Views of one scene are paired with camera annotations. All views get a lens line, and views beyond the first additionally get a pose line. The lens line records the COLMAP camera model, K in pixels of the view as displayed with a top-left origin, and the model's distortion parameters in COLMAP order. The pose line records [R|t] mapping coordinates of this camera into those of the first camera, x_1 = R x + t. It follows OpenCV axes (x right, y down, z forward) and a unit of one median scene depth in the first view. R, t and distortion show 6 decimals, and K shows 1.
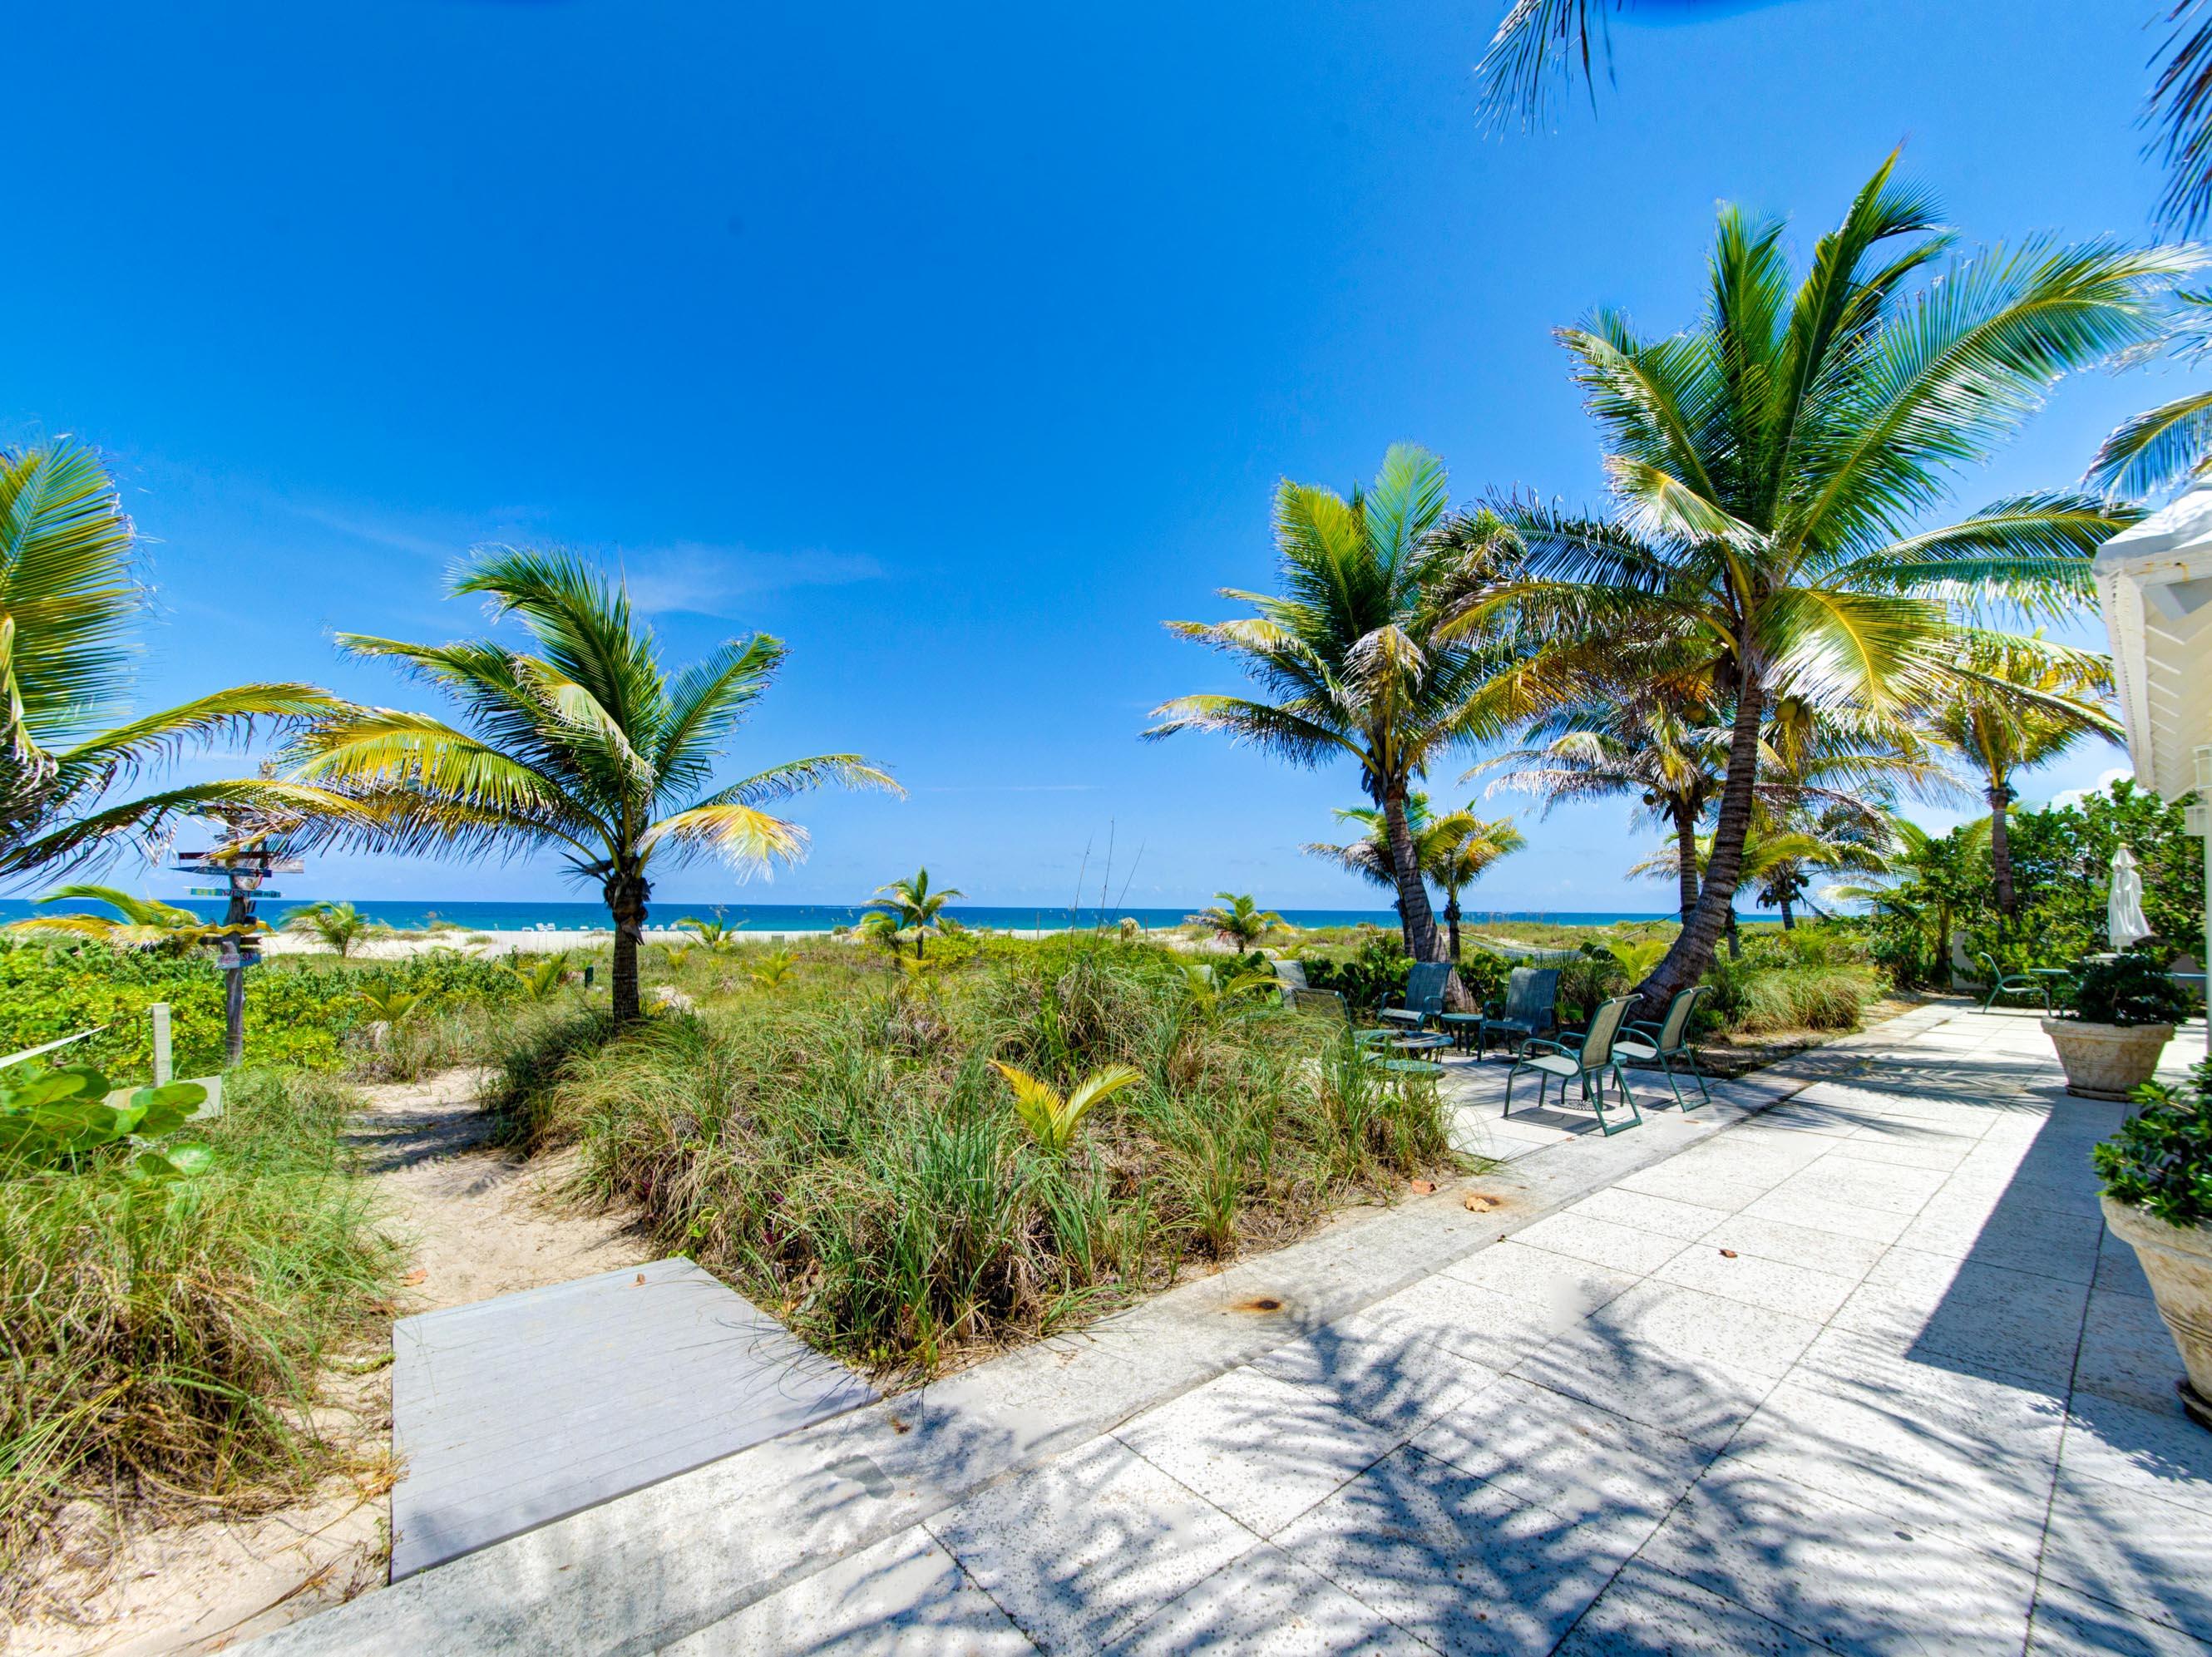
lens RADIAL K [[879.4, 0, 1107.9], [0, 879.4, 903.5], [0, 0, 1]] dist [-0.015030, 0.000274]
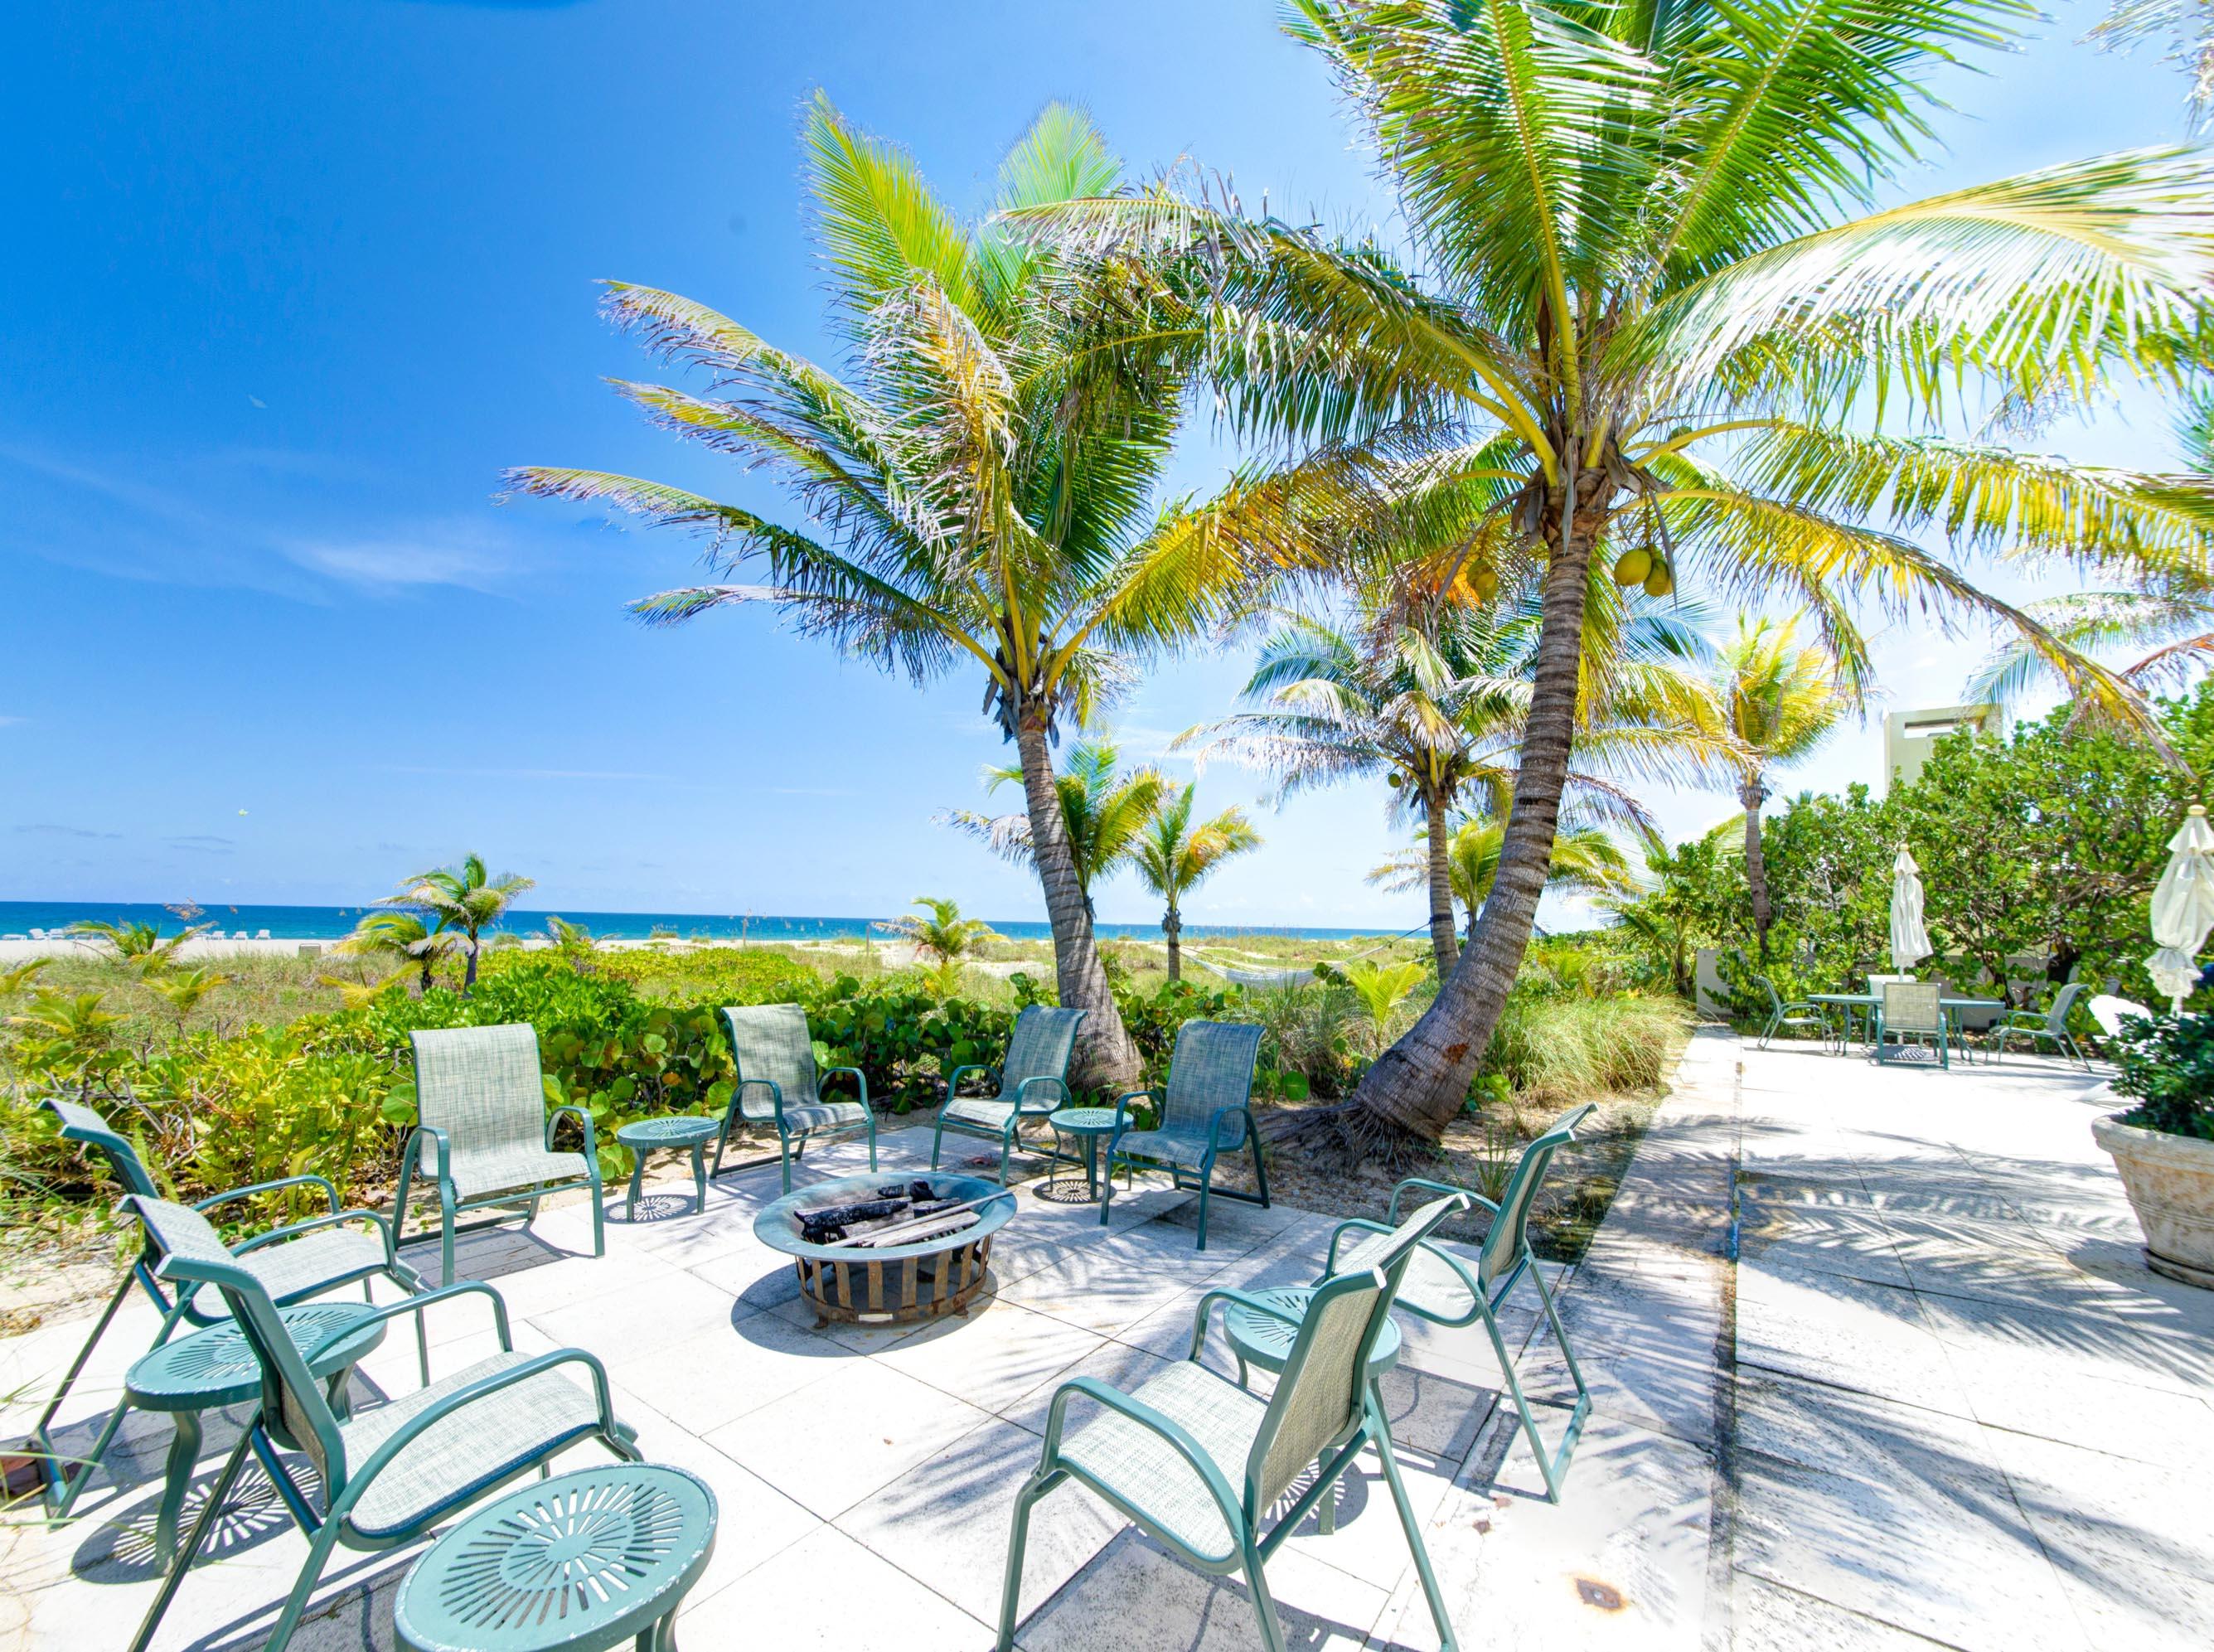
lens RADIAL K [[880.3, 0, 1108.9], [0, 880.3, 901.1], [0, 0, 1]] dist [-0.015030, 0.000274]
pose [[0.967118, 0.016551, 0.253789, 0.175858], [-0.012276, 0.999755, -0.018421, 0.007990], [-0.254032, 0.014700, 0.967084, 0.310825]]
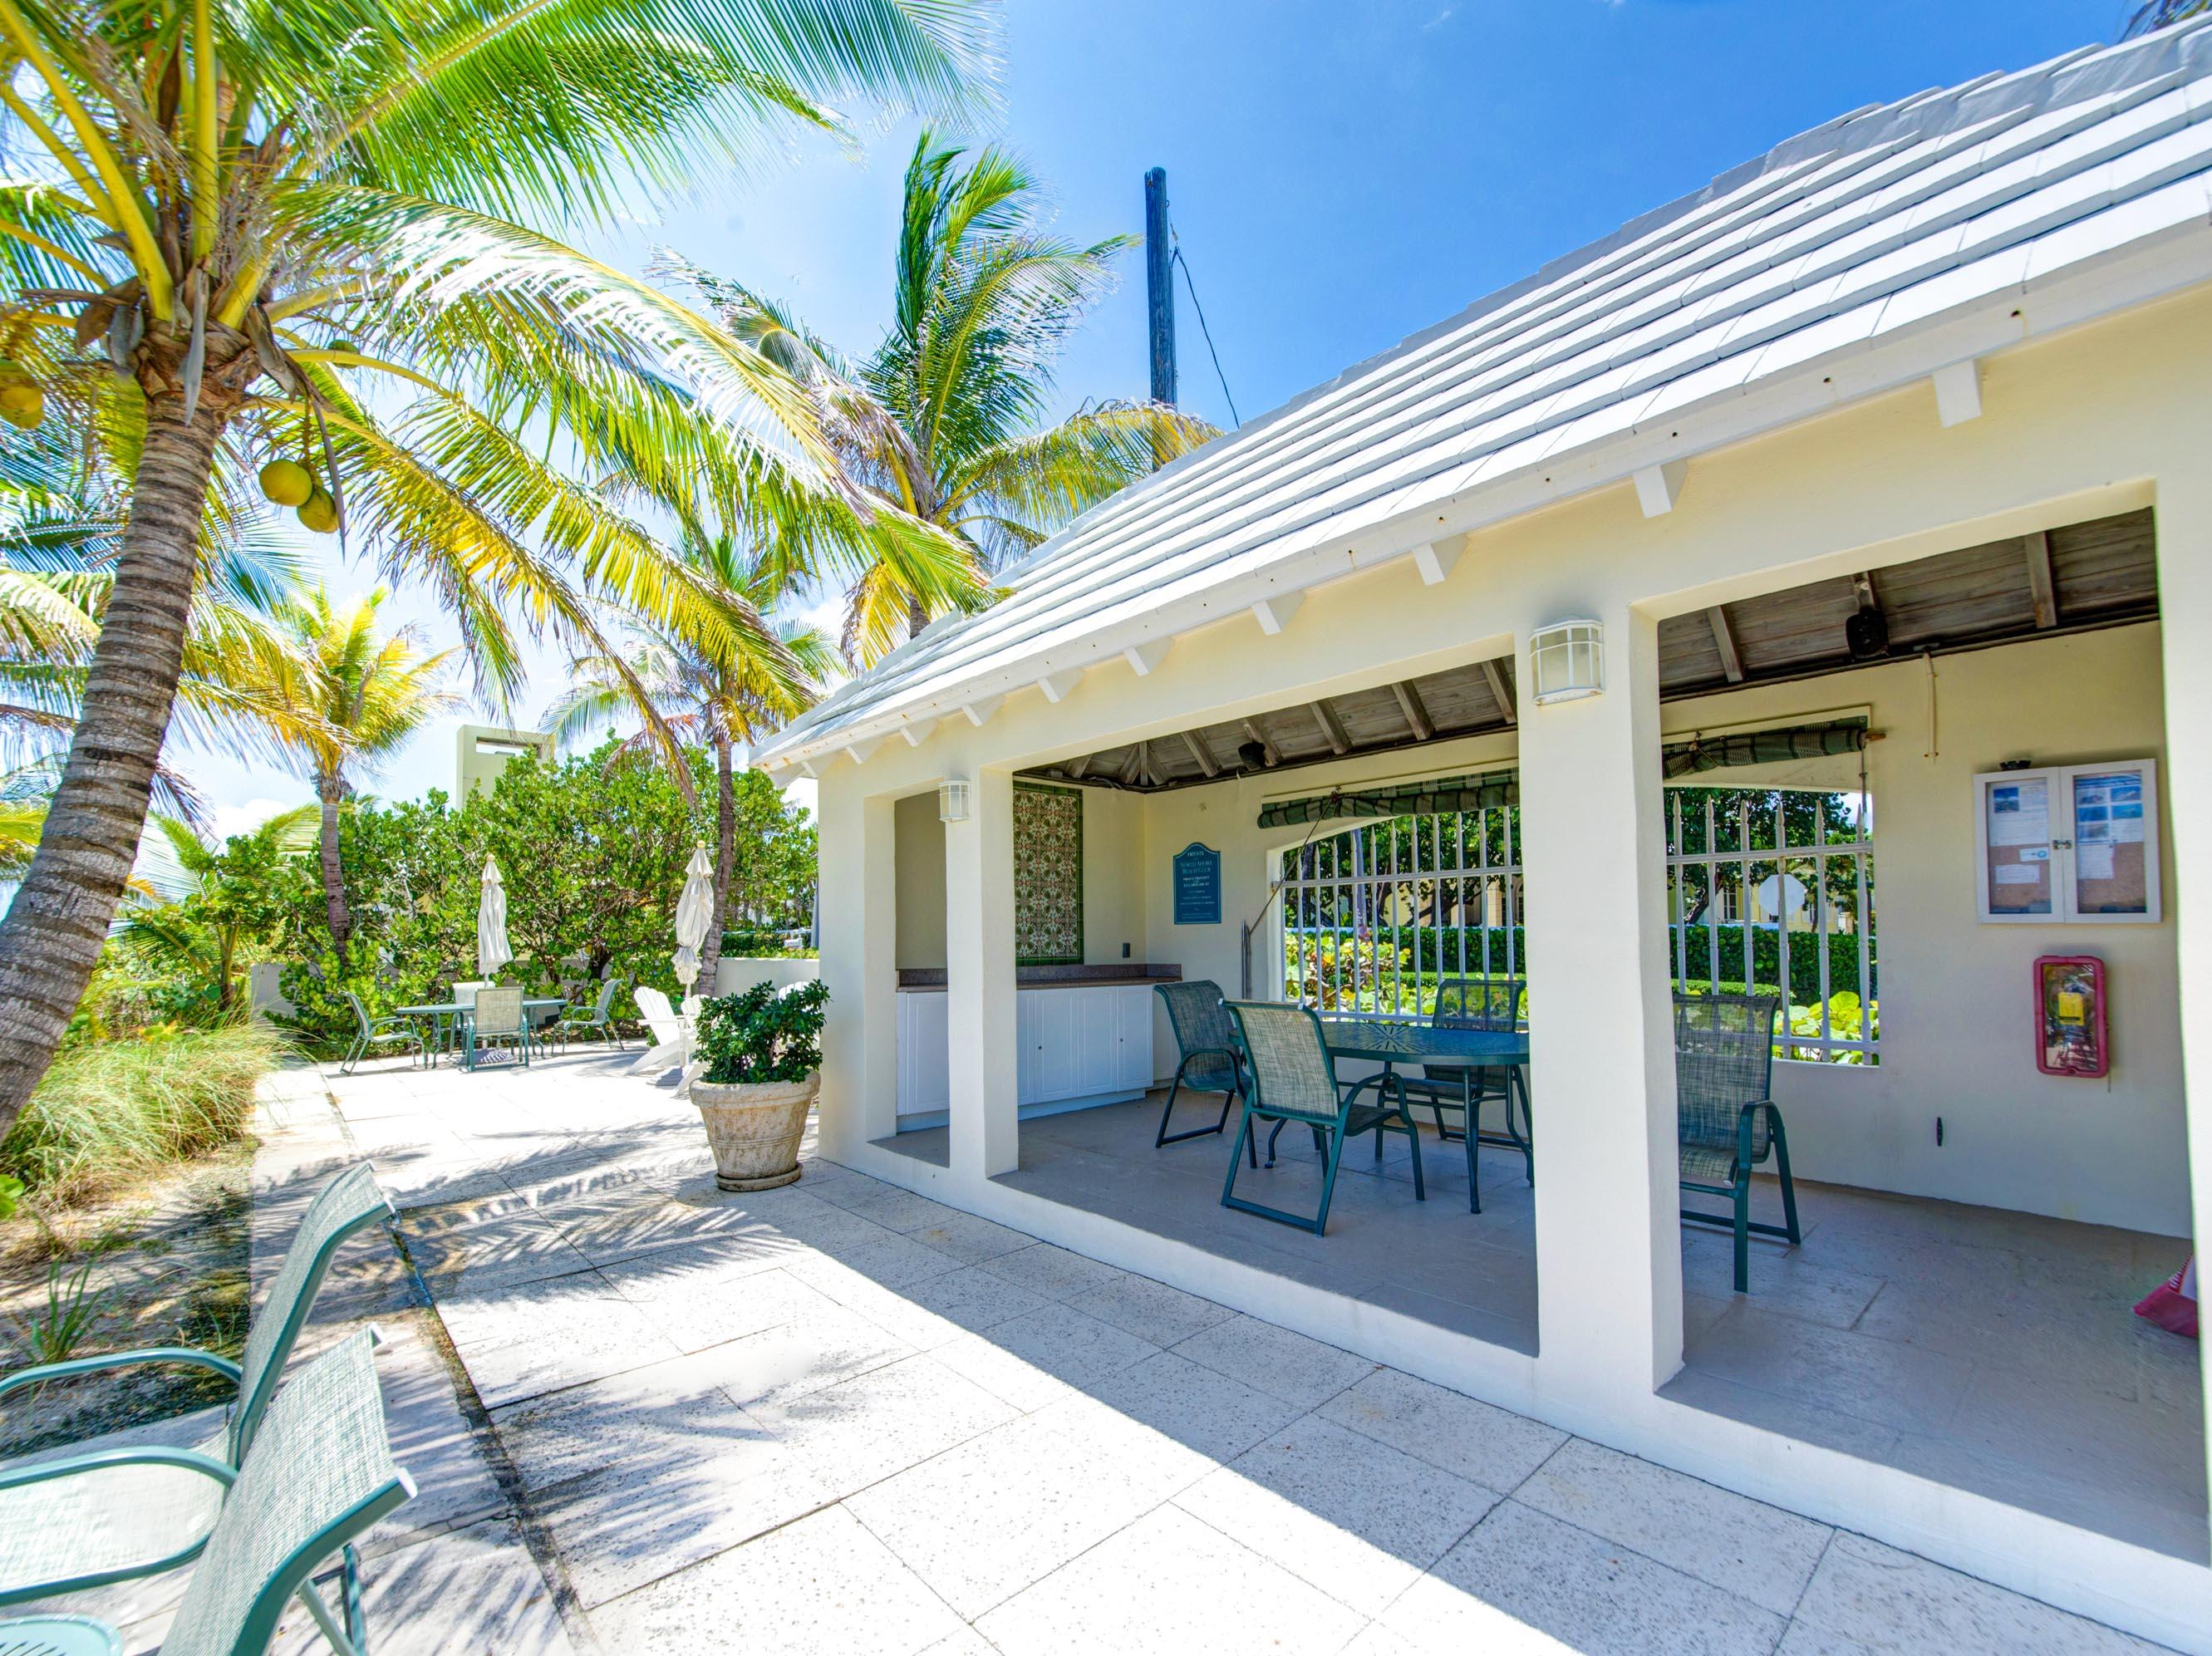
lens RADIAL K [[946.4, 0, 1109.3], [0, 946.4, 900.0], [0, 0, 1]] dist [0.000882, -0.009380]
pose [[-0.048516, 0.034600, 0.998223, 0.161431], [0.004590, 0.999397, -0.034417, 0.008934], [-0.998812, 0.002912, -0.048645, 0.347877]]
